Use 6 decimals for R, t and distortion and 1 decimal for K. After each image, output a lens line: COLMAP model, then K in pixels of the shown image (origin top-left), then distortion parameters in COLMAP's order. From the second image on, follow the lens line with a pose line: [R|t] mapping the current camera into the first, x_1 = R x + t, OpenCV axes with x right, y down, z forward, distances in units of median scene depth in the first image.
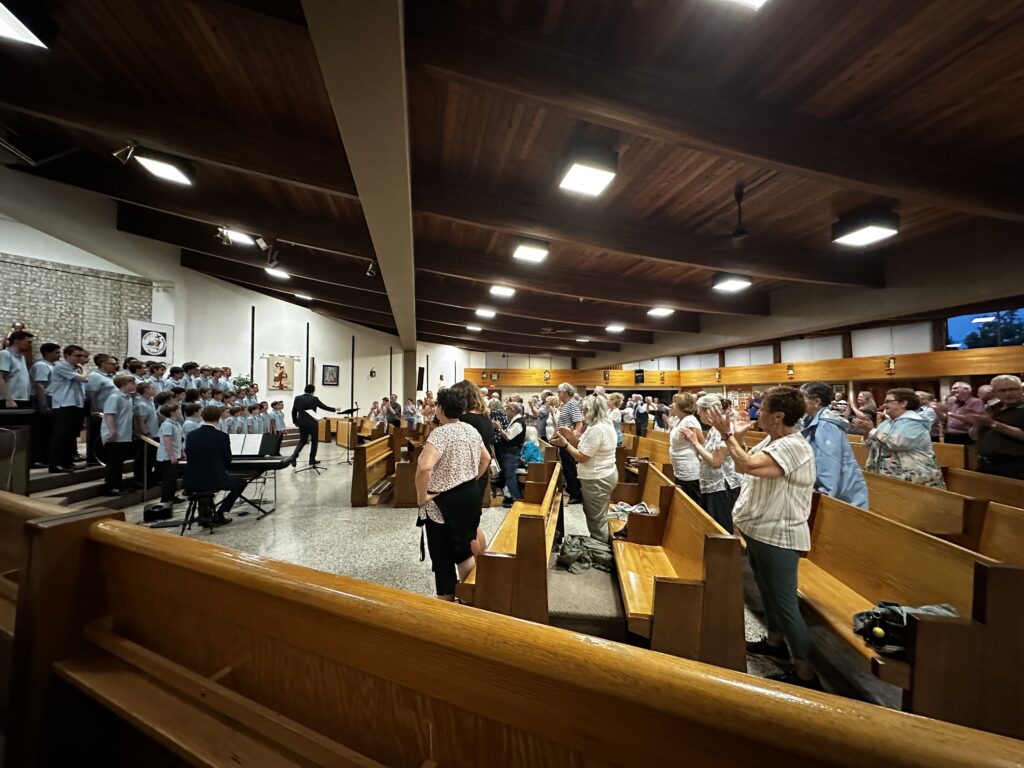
lens RADIAL K [[408.5, 0, 511.4], [0, 408.5, 383.6], [0, 0, 1]] dist [0.000797, -0.000224]
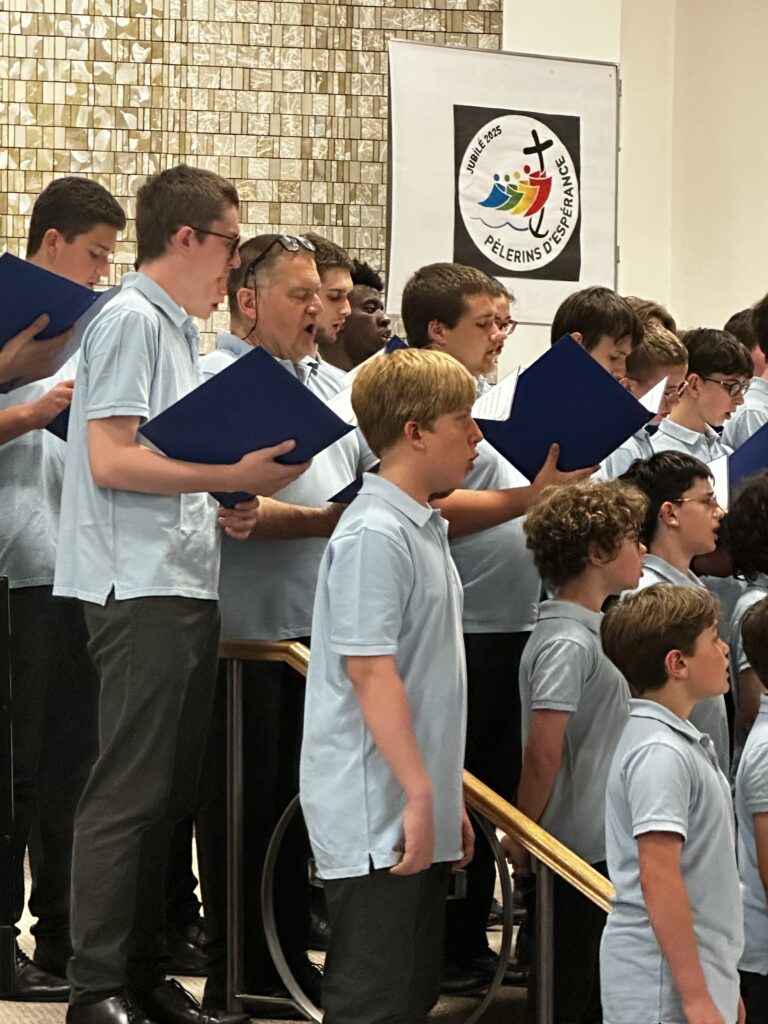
lens RADIAL K [[3206.4, 0, 375.5], [0, 3206.4, 523.8], [0, 0, 1]] dist [0.092444, 0.000000]
pose [[0.735245, 0.000826, -0.677801, -0.122990], [0.006448, 0.999945, 0.008212, 0.011965], [0.677771, -0.010408, 0.735200, 0.107234]]
